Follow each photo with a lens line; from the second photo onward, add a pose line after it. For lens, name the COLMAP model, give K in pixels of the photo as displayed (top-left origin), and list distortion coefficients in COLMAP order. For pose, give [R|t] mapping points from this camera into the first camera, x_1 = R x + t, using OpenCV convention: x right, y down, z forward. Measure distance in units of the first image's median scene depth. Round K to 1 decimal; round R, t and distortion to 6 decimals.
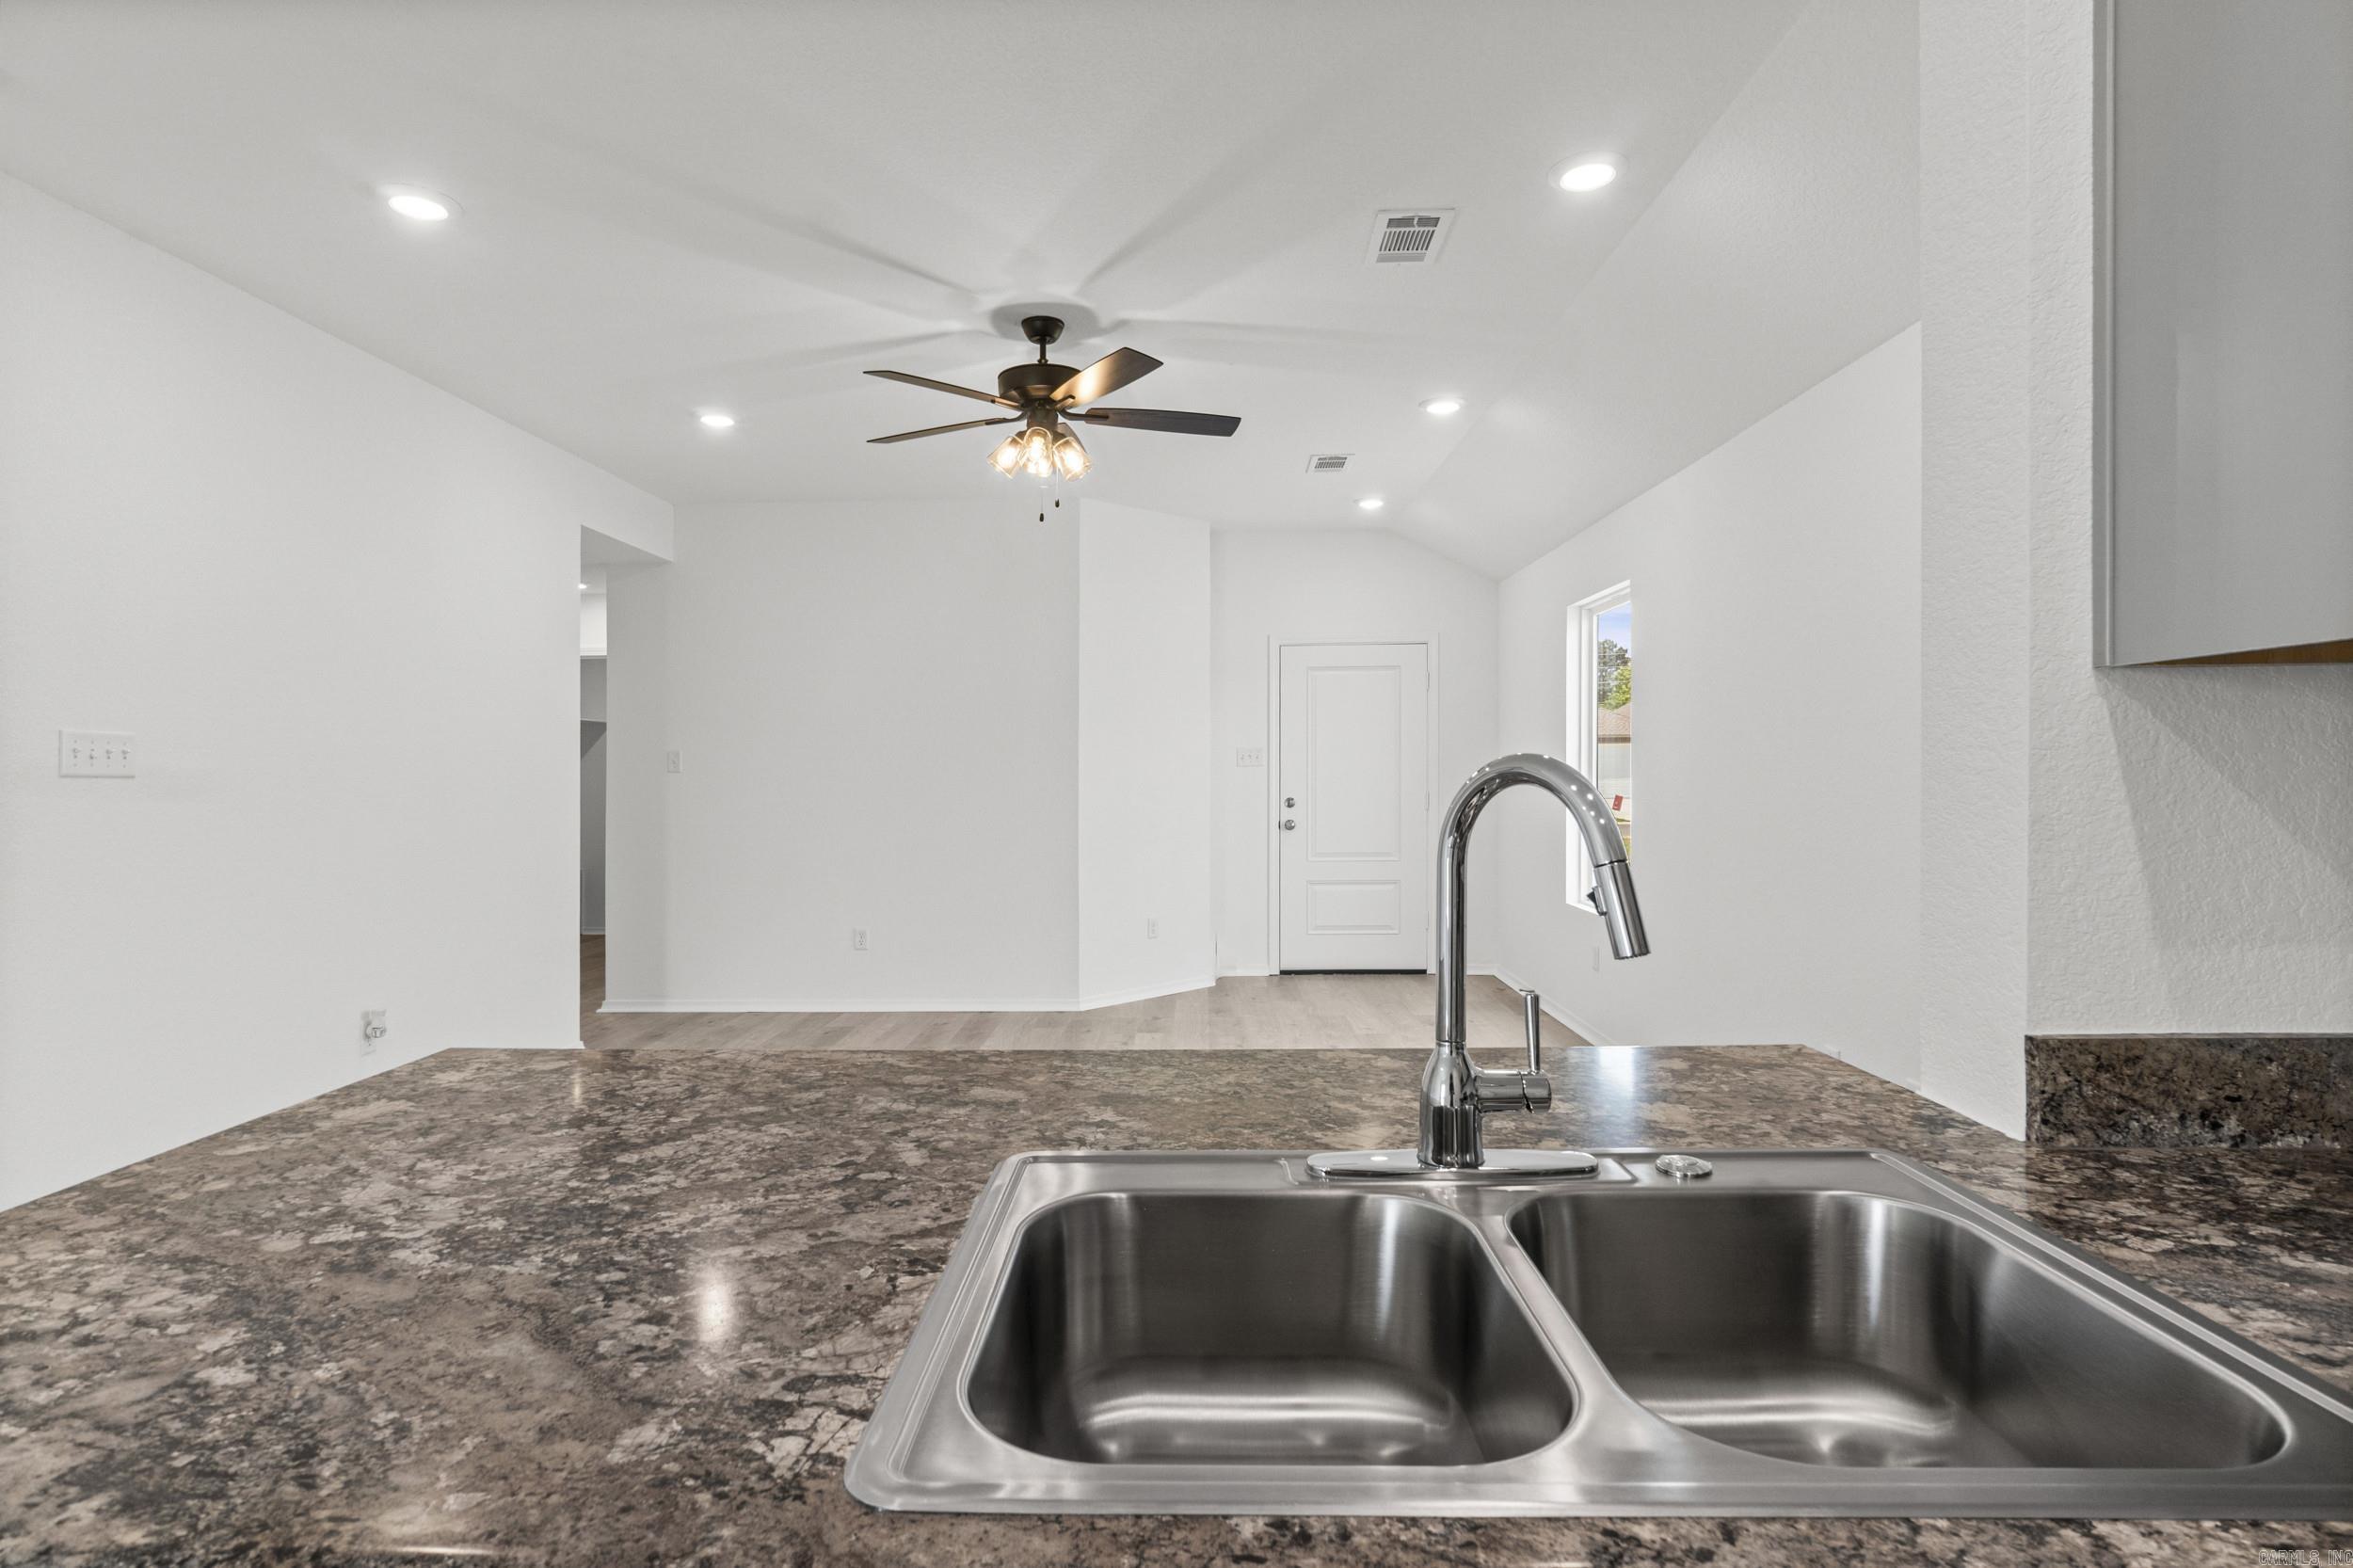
lens RADIAL K [[1193.6, 0, 1165.1], [0, 1193.6, 780.6], [0, 0, 1]] dist [0.018651, -0.000003]
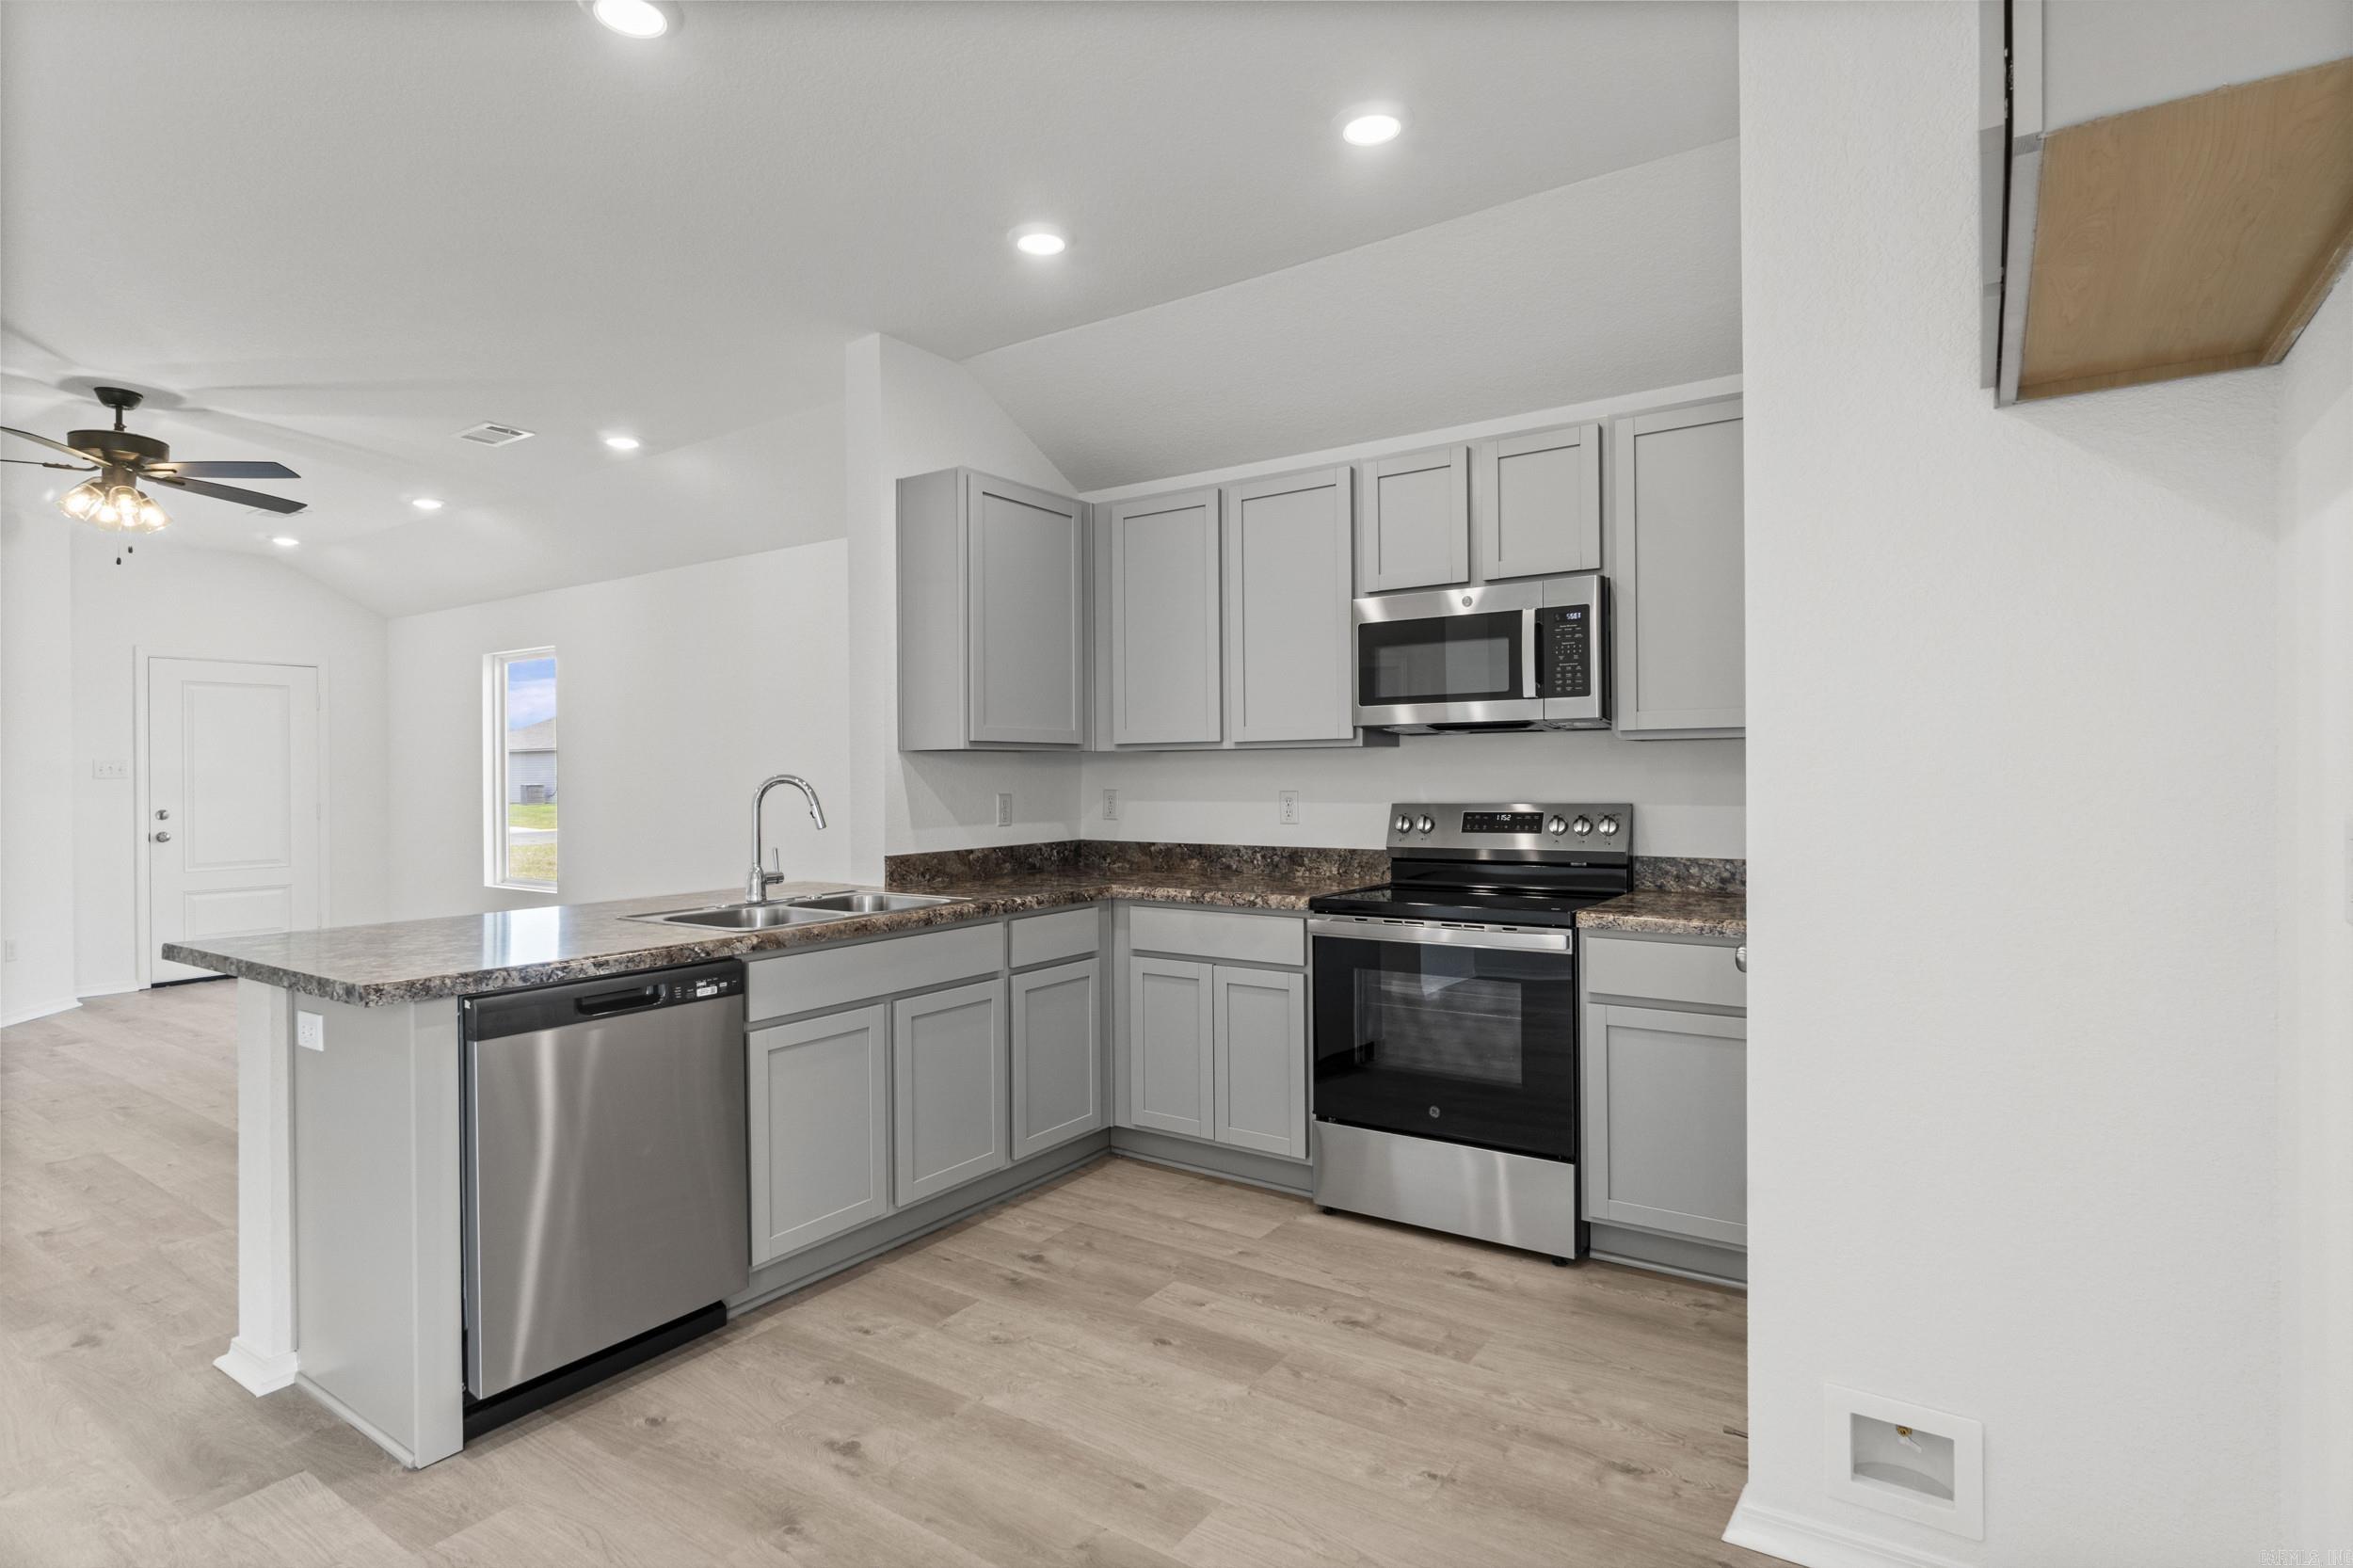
lens RADIAL K [[1193.6, 0, 1163.6], [0, 1193.6, 784.1], [0, 0, 1]] dist [0.018651, -0.000003]
pose [[0.545485, 0.000592, 0.838120, -0.536935], [0.007740, 0.999954, -0.005744, 0.009054], [-0.838085, 0.009621, 0.545455, -0.480527]]
